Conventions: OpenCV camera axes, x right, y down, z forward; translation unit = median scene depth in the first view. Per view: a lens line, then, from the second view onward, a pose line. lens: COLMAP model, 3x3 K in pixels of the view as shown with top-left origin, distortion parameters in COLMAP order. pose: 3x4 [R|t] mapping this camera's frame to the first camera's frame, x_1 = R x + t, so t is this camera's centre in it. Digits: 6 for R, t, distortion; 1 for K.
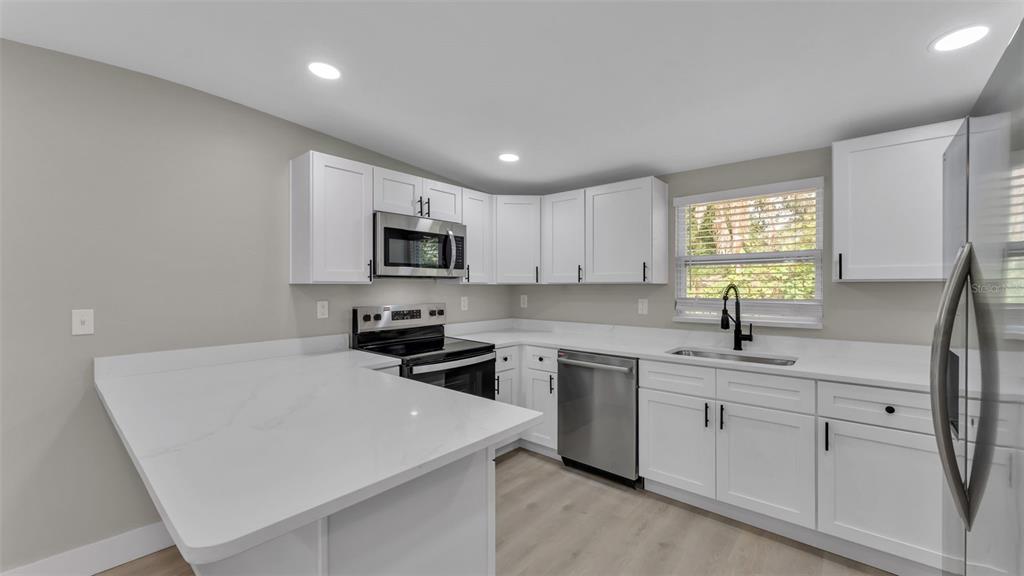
lens RADIAL K [[414.2, 0, 512.4], [0, 414.2, 283.7], [0, 0, 1]] dist [-0.001875, -0.000297]
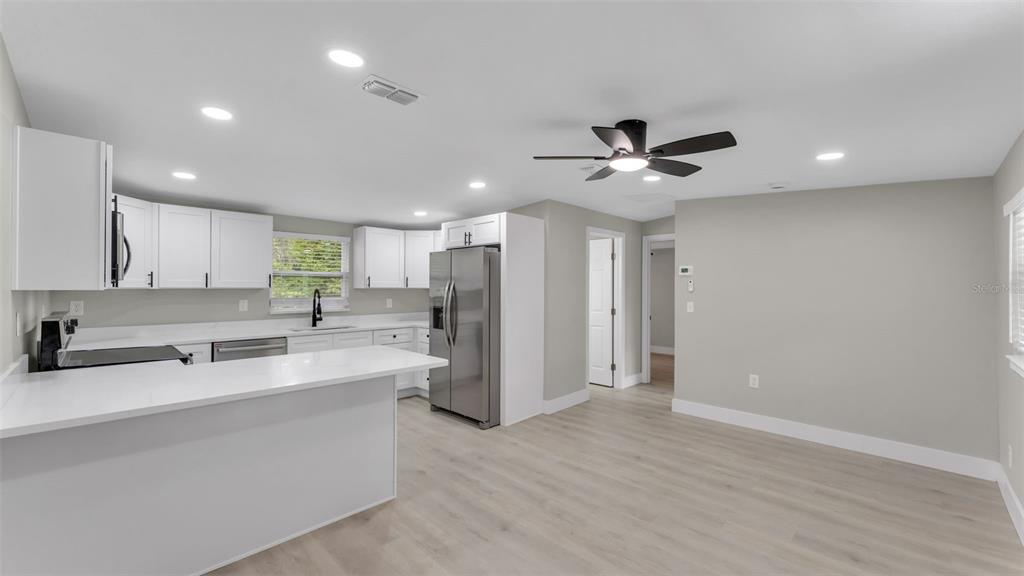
lens RADIAL K [[414.2, 0, 507.7], [0, 414.2, 286.8], [0, 0, 1]] dist [-0.001875, -0.000297]
pose [[0.070289, 0.005554, 0.997511, -1.186435], [-0.004194, 0.999977, -0.005272, -0.003365], [-0.997518, -0.003813, 0.070310, 0.061097]]
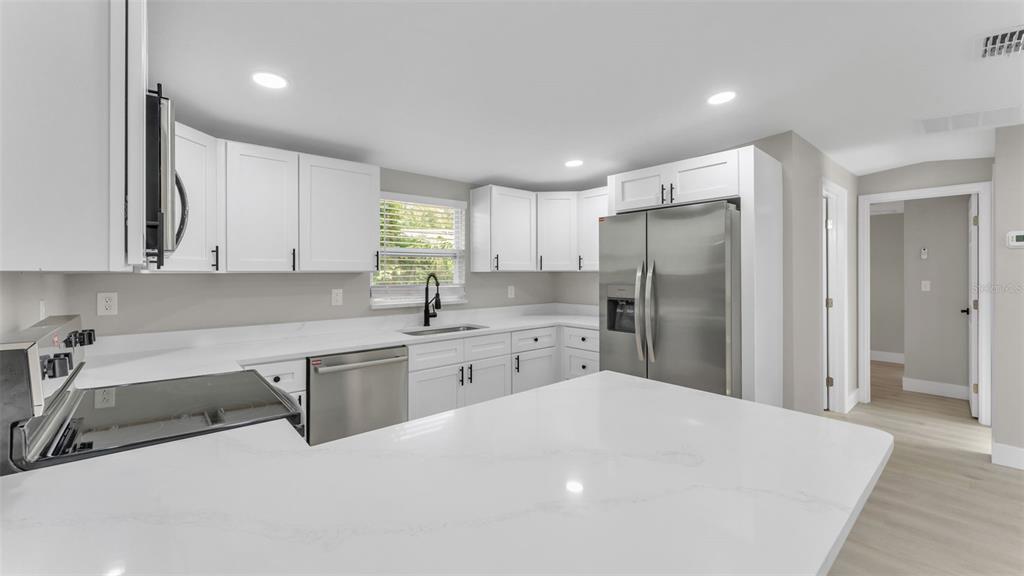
lens RADIAL K [[414.2, 0, 503.5], [0, 414.2, 270.4], [0, 0, 1]] dist [-0.001875, -0.000297]
pose [[0.149057, 0.008755, 0.988790, -0.677399], [0.002865, 0.999953, -0.009286, 0.004898], [-0.988824, 0.004217, 0.149025, 0.604179]]
